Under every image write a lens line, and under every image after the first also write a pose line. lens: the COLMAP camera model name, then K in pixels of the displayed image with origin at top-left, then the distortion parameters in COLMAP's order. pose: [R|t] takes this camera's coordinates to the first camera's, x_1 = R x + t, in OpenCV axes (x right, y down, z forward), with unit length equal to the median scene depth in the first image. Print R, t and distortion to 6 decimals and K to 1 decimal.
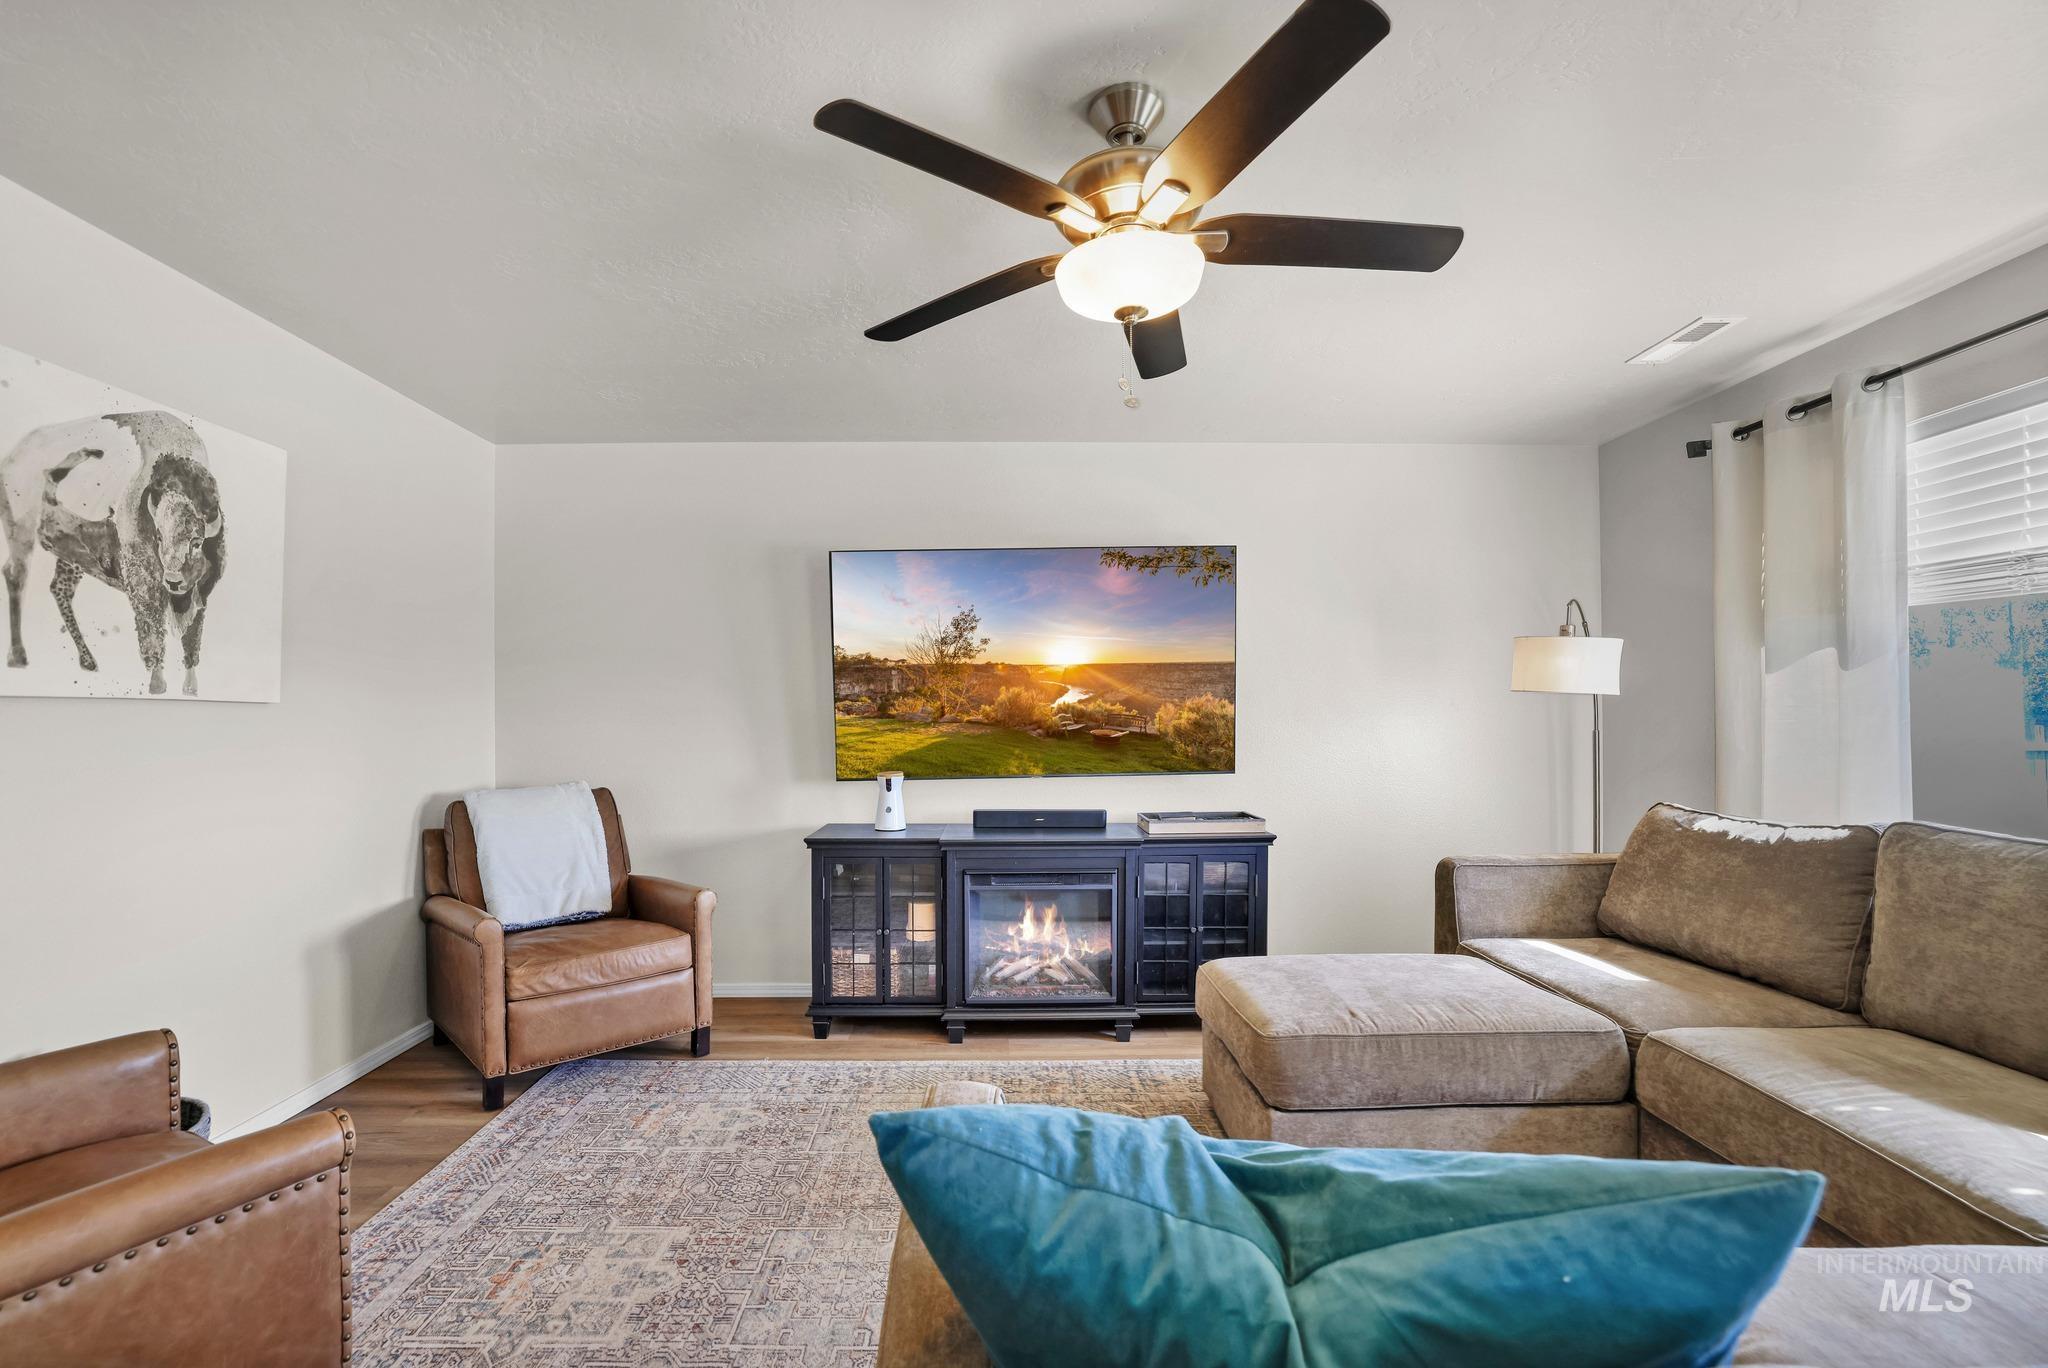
lens RADIAL K [[925.2, 0, 959.7], [0, 925.2, 718.5], [0, 0, 1]] dist [-0.009896, 0.000001]
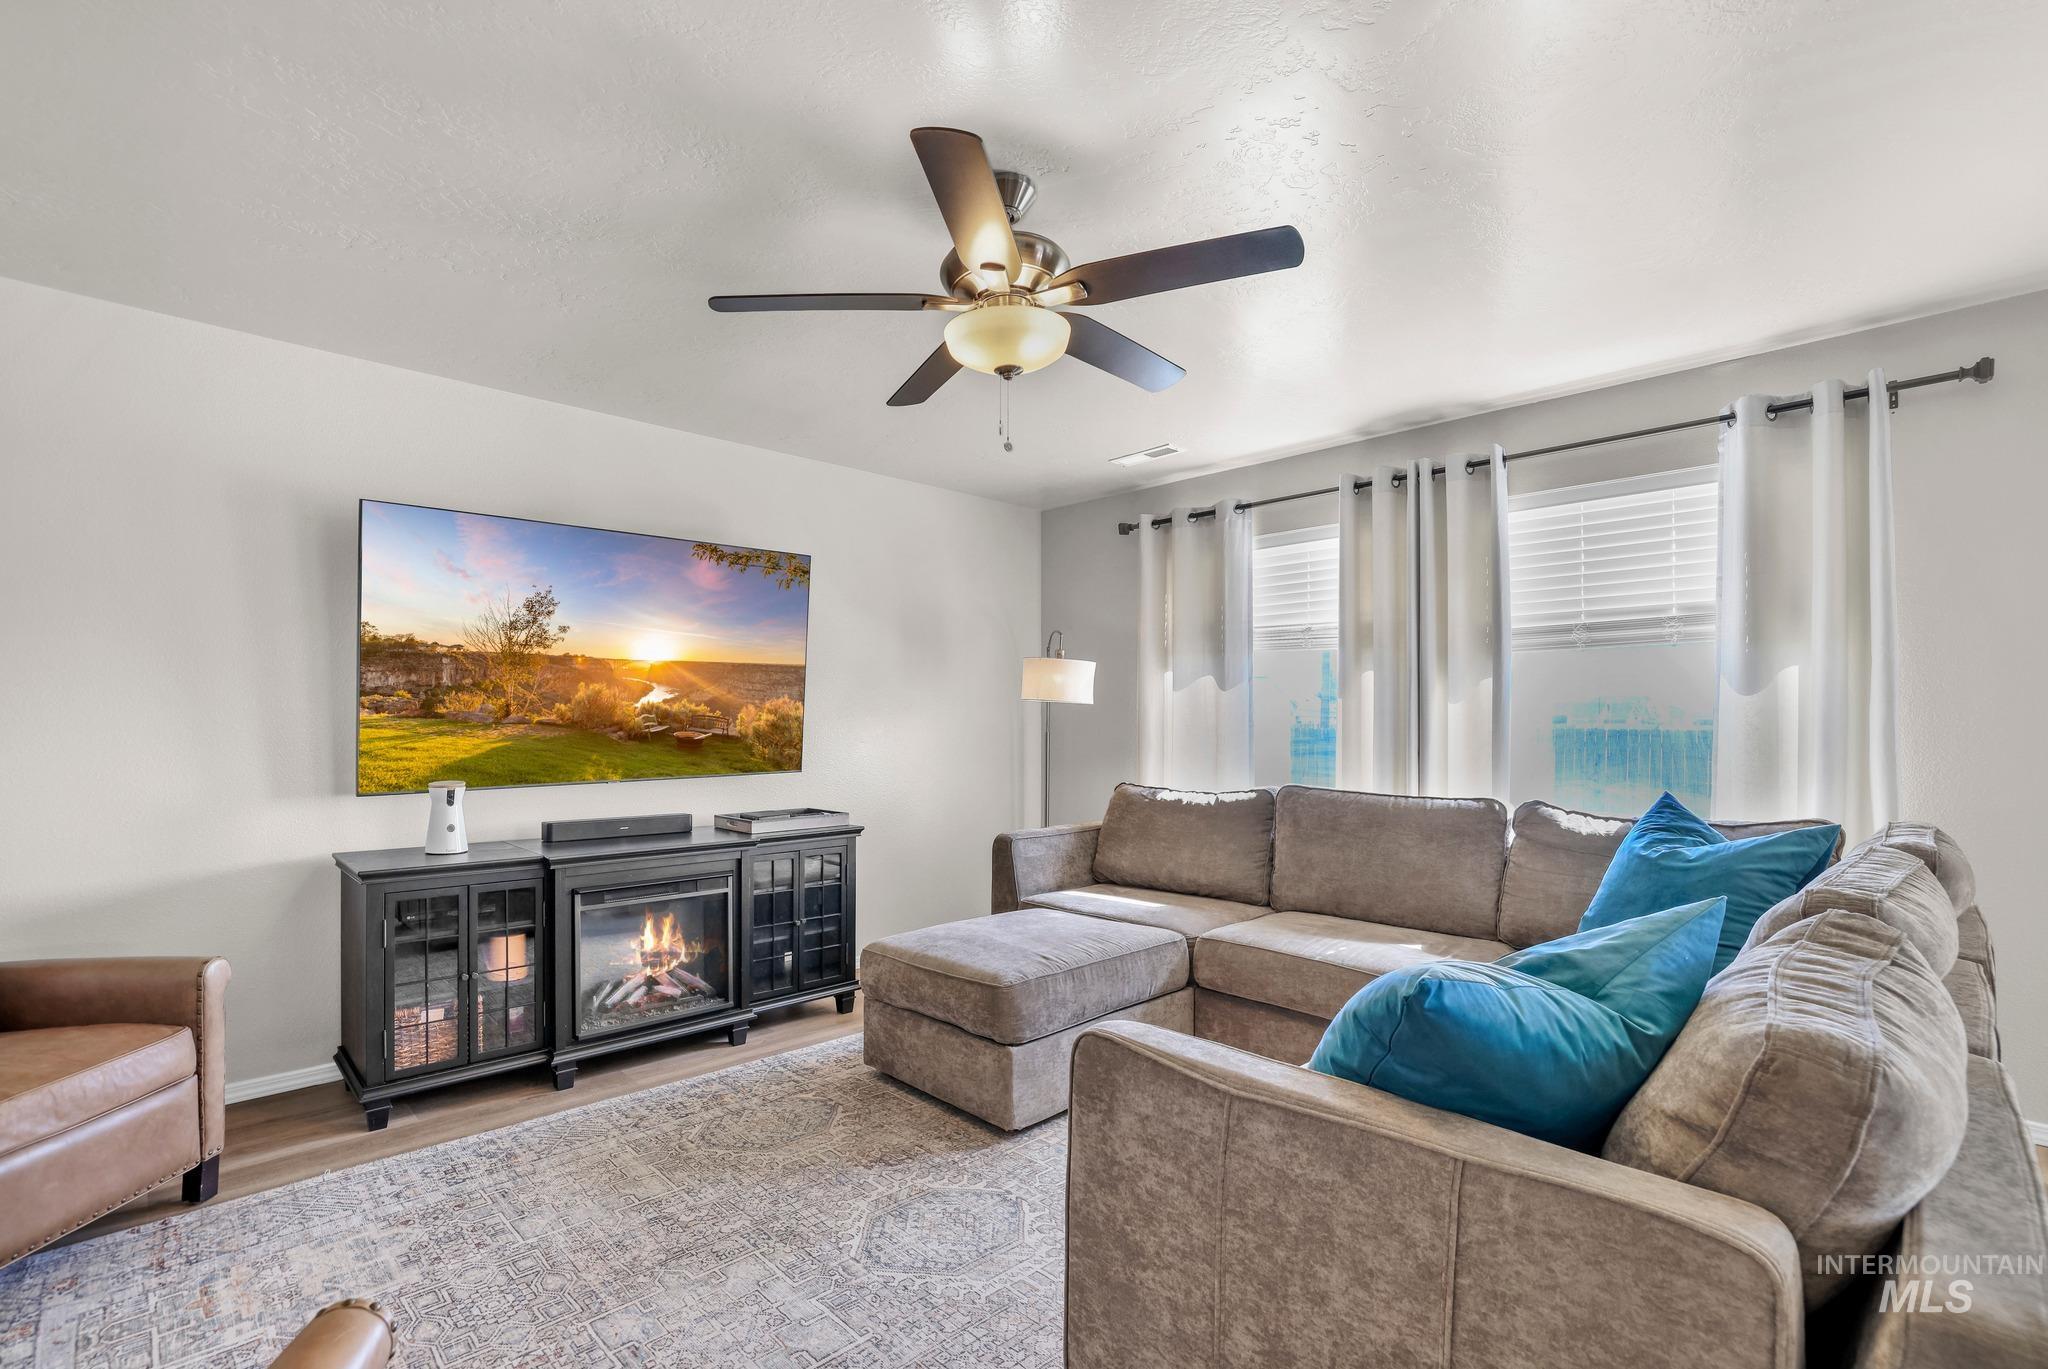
lens RADIAL K [[979.2, 0, 1008.2], [0, 979.2, 726.7], [0, 0, 1]] dist [-0.030579, 0.000560]
pose [[0.702322, -0.000259, 0.711859, -0.326248], [-0.004789, 0.999976, 0.005088, 0.000506], [-0.711843, -0.006983, 0.702304, 0.070055]]
